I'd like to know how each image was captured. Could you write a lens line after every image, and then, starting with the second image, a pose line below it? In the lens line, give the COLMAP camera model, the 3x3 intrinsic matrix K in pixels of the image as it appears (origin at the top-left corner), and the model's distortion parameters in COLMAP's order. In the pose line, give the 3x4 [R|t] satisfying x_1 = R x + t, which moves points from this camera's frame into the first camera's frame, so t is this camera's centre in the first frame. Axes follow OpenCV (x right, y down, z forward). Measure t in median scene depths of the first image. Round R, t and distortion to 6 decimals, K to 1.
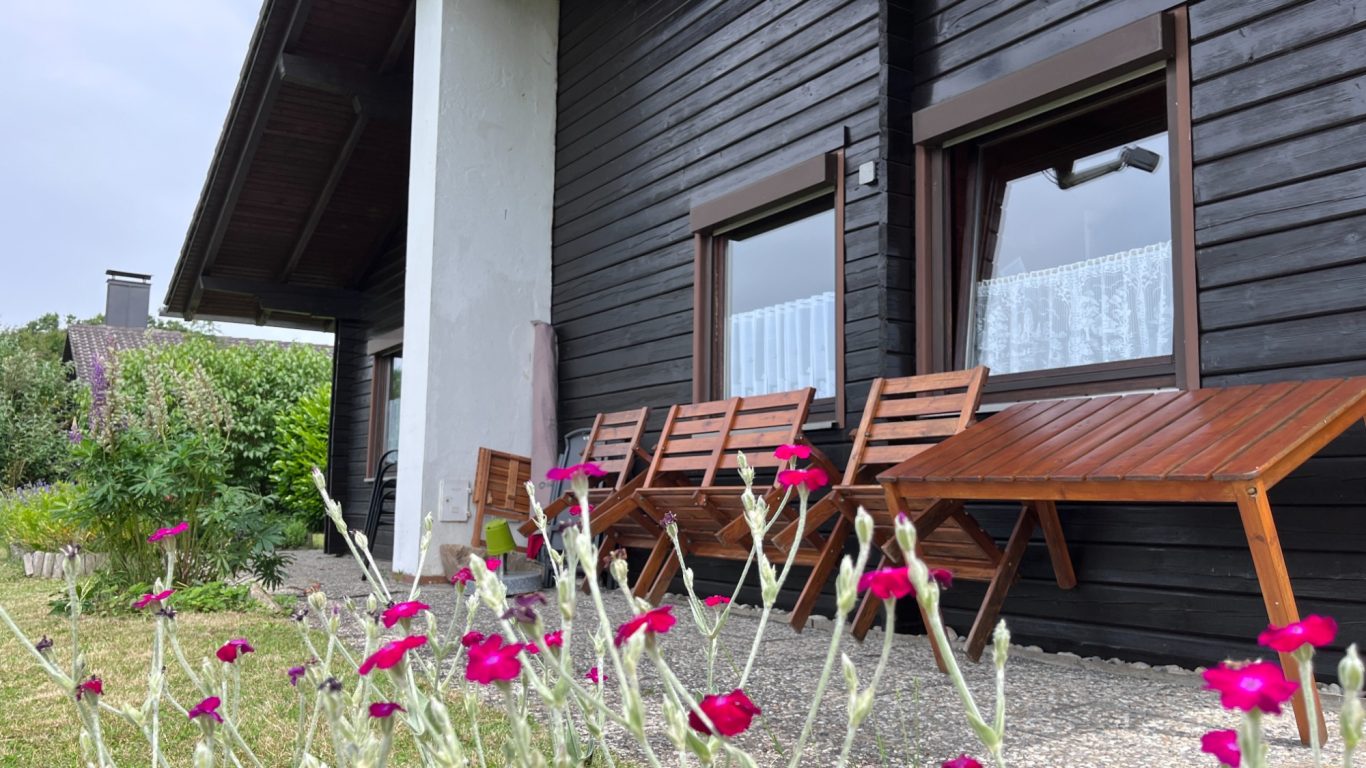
lens RADIAL K [[1084.8, 0, 673.4], [0, 1084.8, 386.7], [0, 0, 1]] dist [0.014593, -0.001990]
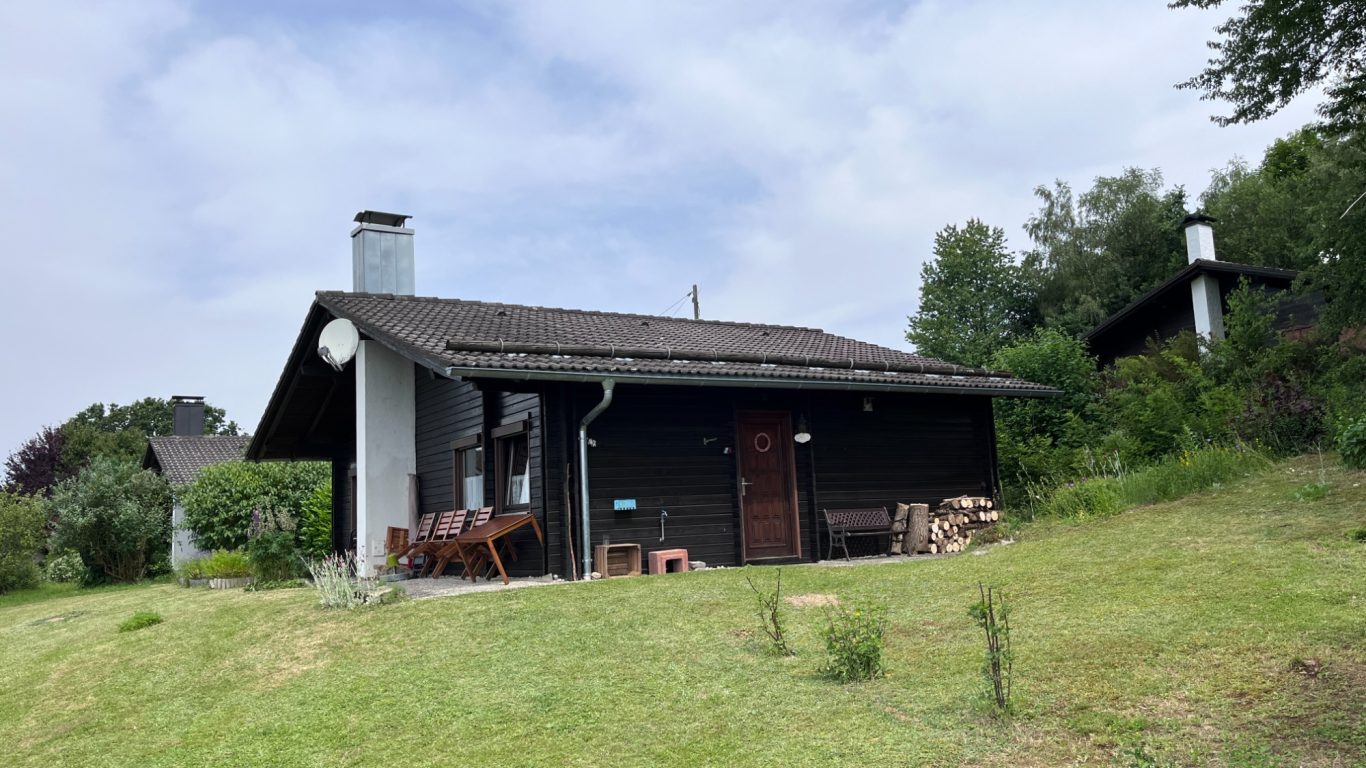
lens RADIAL K [[1084.8, 0, 693.1], [0, 1084.8, 381.1], [0, 0, 1]] dist [0.014593, -0.001990]
pose [[0.998017, -0.062182, 0.009800, 0.531337], [0.062423, 0.997694, -0.026633, -0.171708], [-0.008121, 0.027192, 0.999597, -1.566349]]
